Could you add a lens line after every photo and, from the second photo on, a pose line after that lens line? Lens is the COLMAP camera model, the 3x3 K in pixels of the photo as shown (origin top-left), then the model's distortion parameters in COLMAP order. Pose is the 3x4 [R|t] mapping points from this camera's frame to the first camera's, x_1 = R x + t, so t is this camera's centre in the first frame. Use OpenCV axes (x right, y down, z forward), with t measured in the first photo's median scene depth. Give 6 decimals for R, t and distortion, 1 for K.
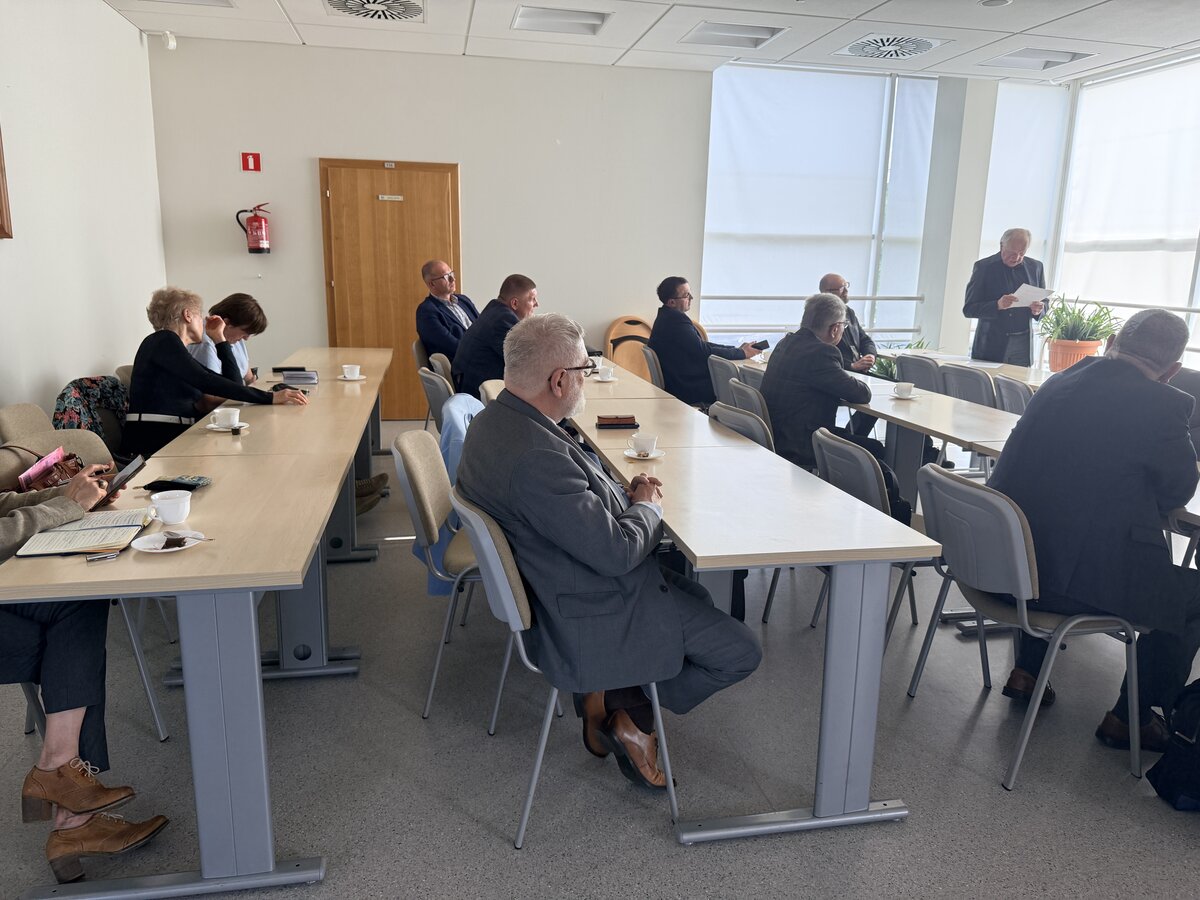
lens RADIAL K [[814.3, 0, 600.0], [0, 814.3, 450.0], [0, 0, 1]] dist [0.060796, -0.166333]
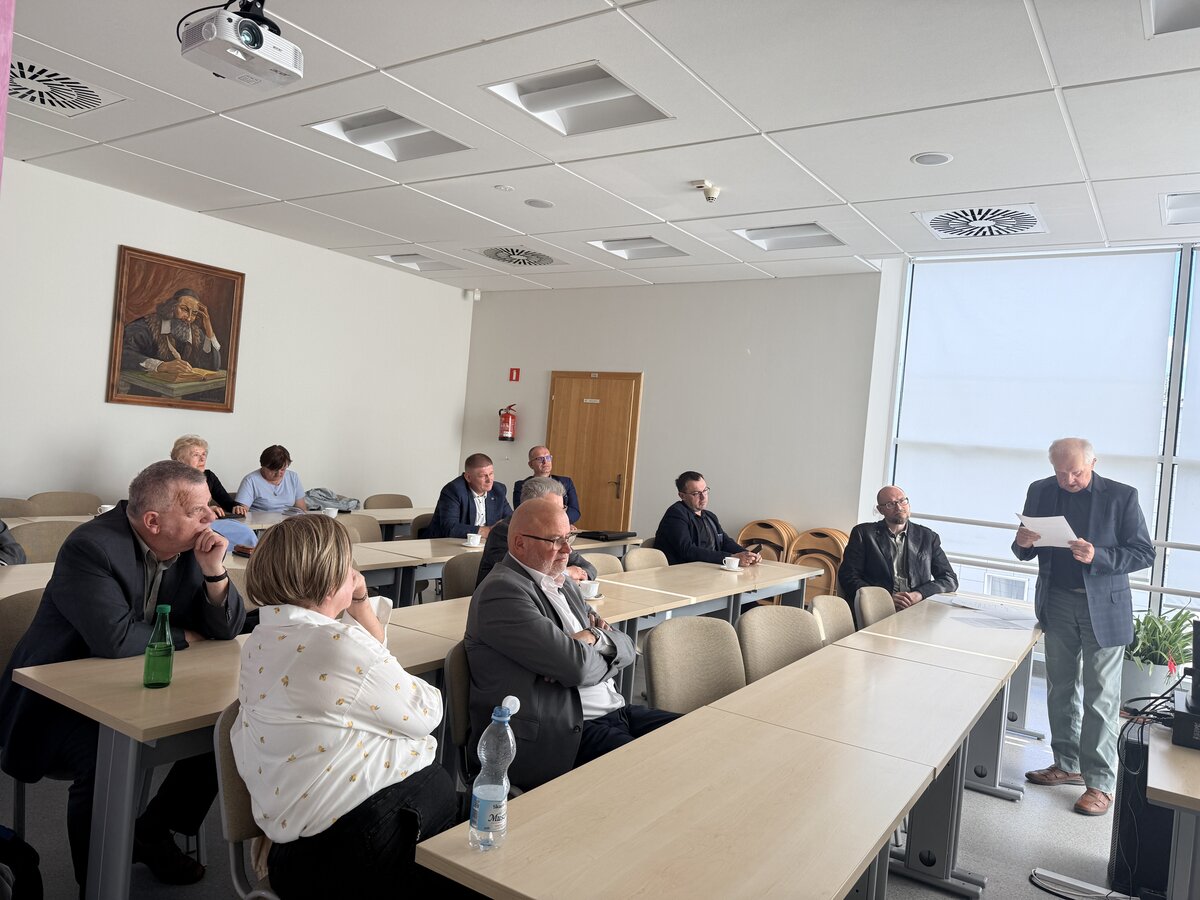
lens RADIAL K [[838.5, 0, 600.0], [0, 838.5, 450.0], [0, 0, 1]] dist [0.065050, -0.077963]
pose [[0.678039, 0.041918, -0.733830, 0.667937], [-0.224656, 0.962415, -0.152601, -0.052893], [0.699852, 0.268329, 0.661972, 0.212077]]
